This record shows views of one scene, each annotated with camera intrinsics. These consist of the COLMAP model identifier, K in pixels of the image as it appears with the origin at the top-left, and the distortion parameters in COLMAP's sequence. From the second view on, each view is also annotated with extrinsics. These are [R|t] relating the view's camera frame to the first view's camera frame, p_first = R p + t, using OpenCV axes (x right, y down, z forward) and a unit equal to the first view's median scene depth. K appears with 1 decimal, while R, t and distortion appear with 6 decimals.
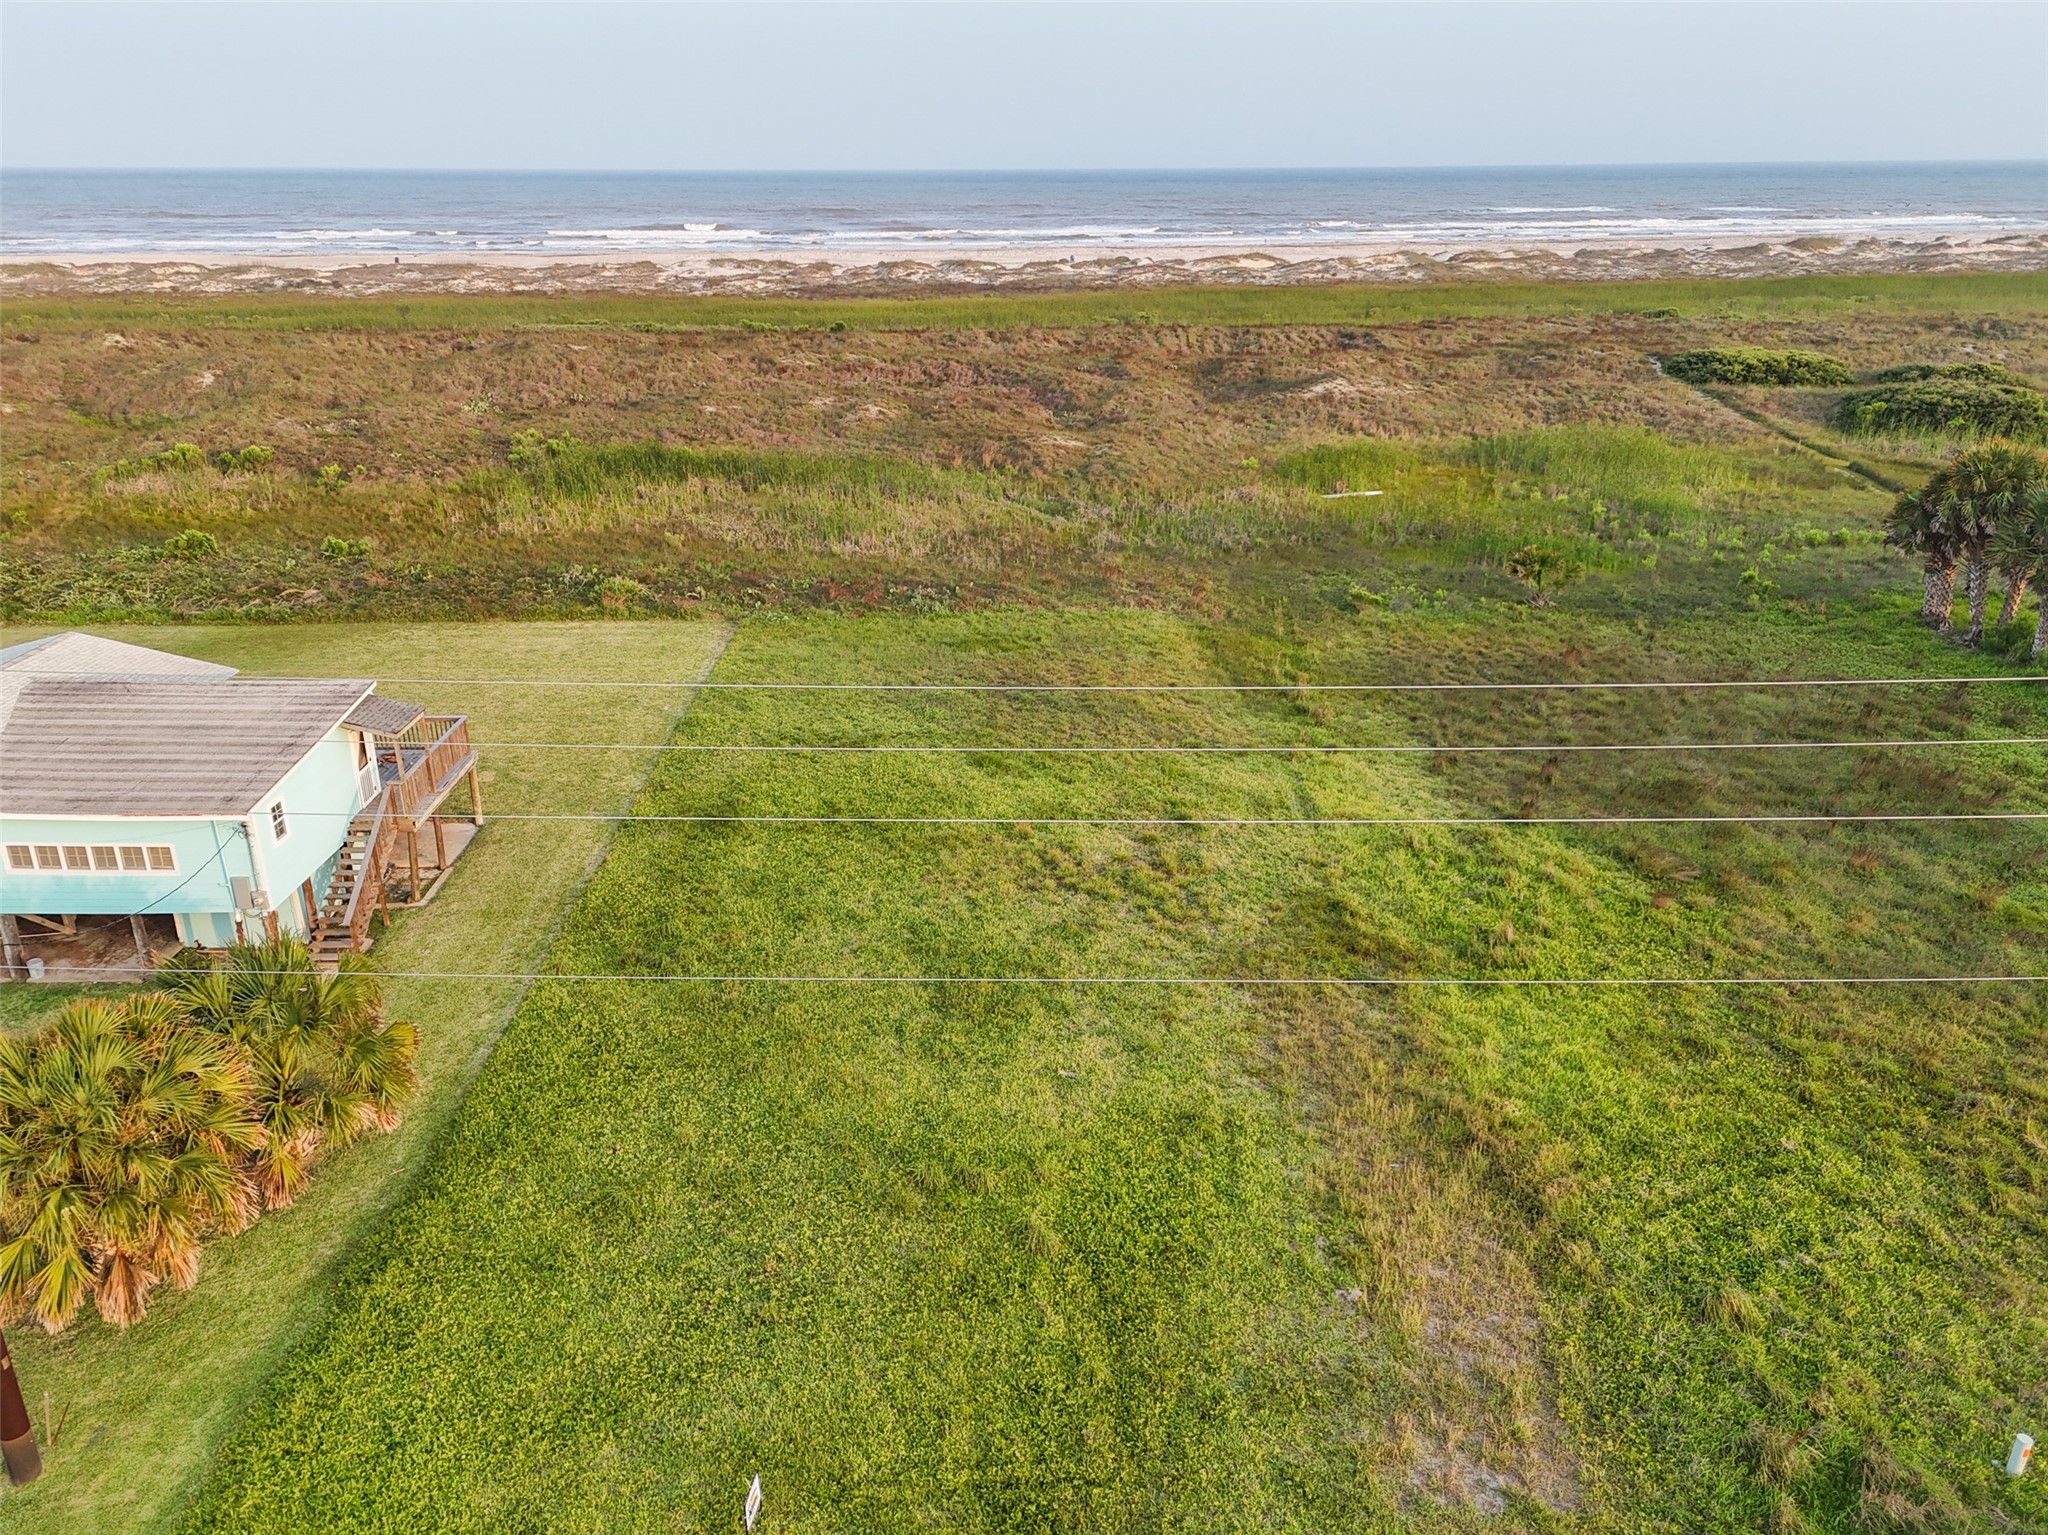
lens RADIAL K [[1500.6, 0, 1026.3], [0, 1500.6, 774.0], [0, 0, 1]] dist [0.065019, -0.053981]
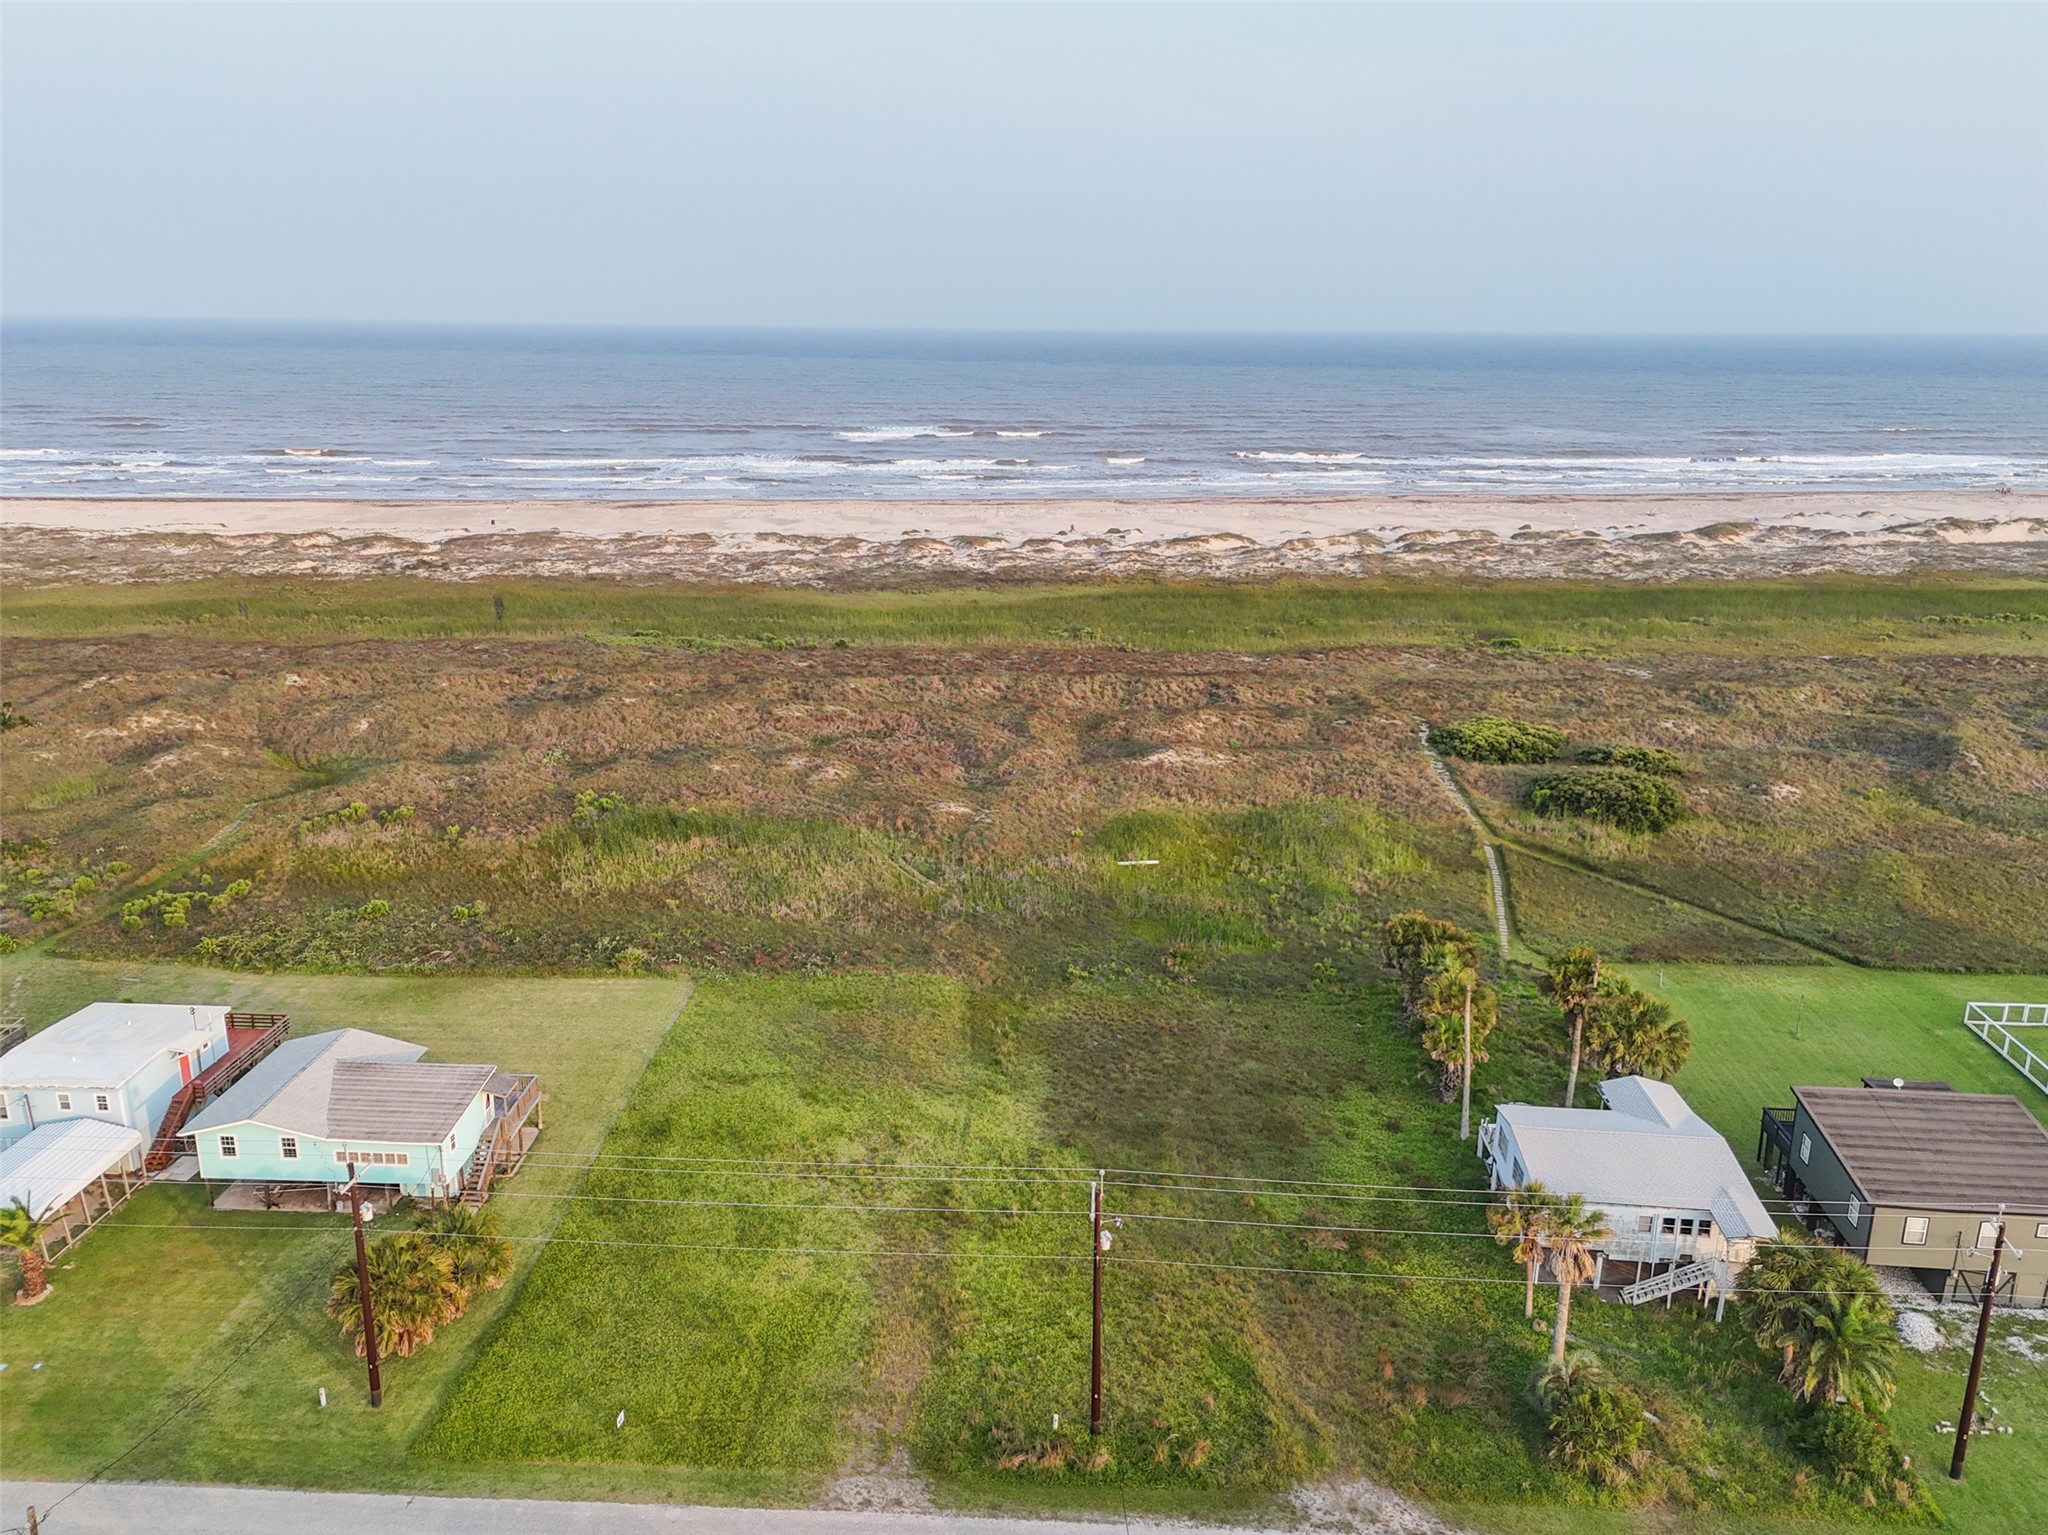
lens RADIAL K [[1537.2, 0, 1024.0], [0, 1537.2, 767.5], [0, 0, 1]] dist [0.059897, -0.047456]
pose [[0.998821, 0.024533, -0.041894, 0.315530], [-0.028923, 0.993771, -0.107626, -0.218001], [0.038993, 0.108711, 0.993308, -0.954765]]
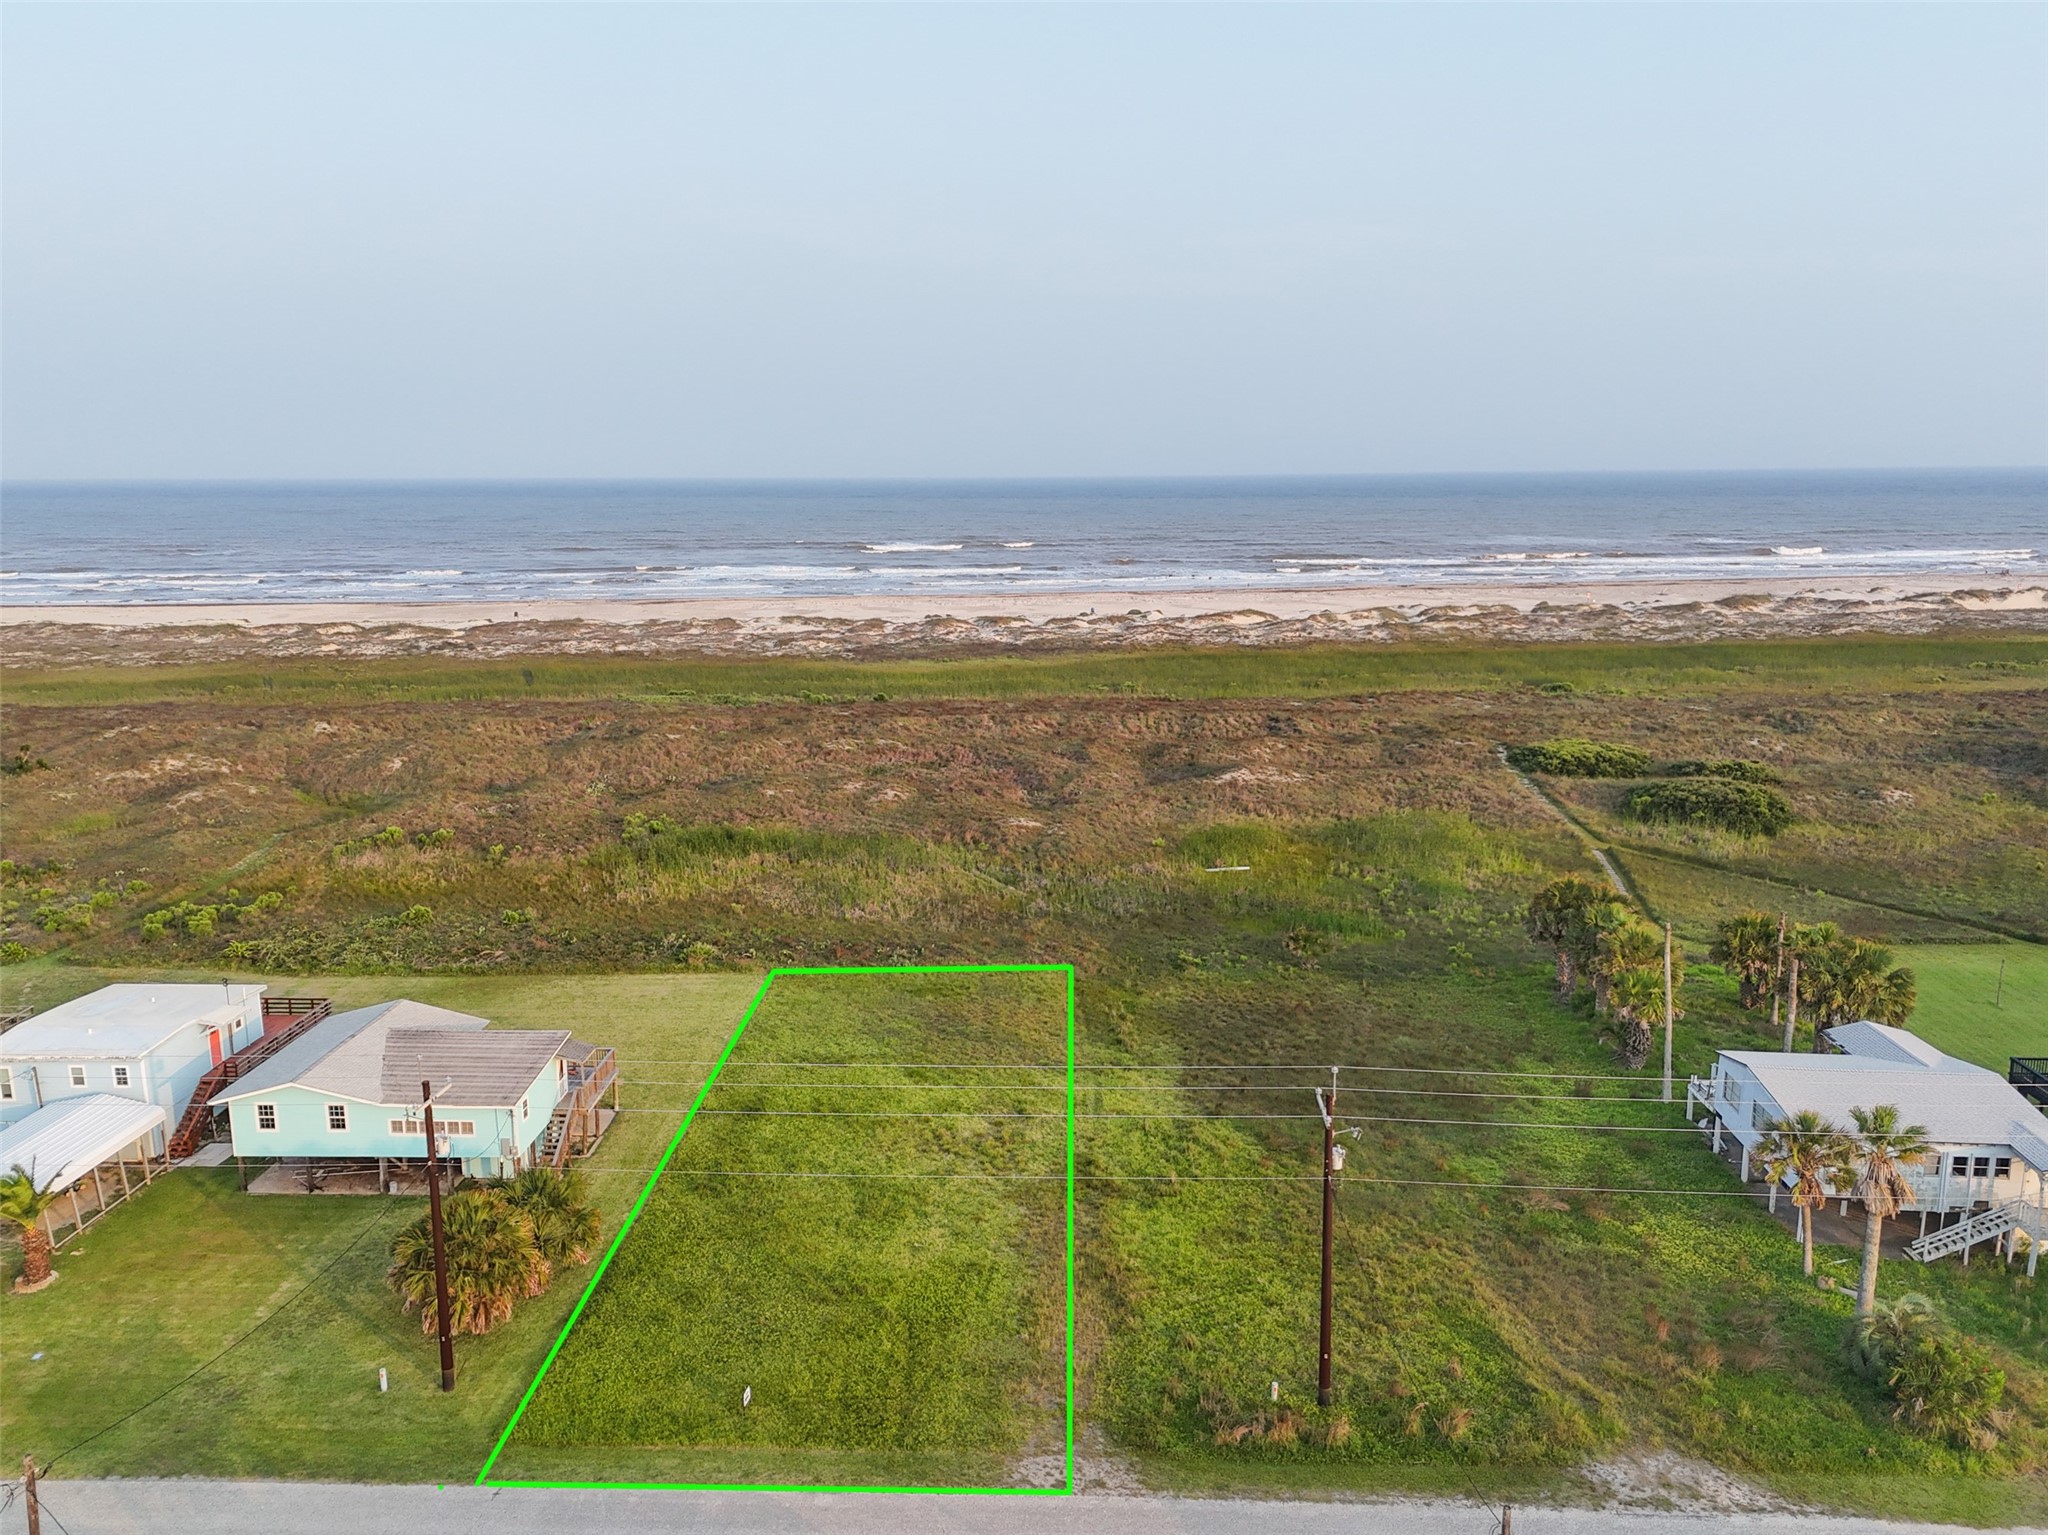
lens RADIAL K [[1500.6, 0, 1026.3], [0, 1500.6, 774.0], [0, 0, 1]] dist [0.065019, -0.053981]
pose [[0.999255, 0.004364, -0.038354, 0.160890], [-0.011424, 0.982512, -0.185847, -0.027248], [0.036872, 0.186146, 0.981830, -0.703711]]
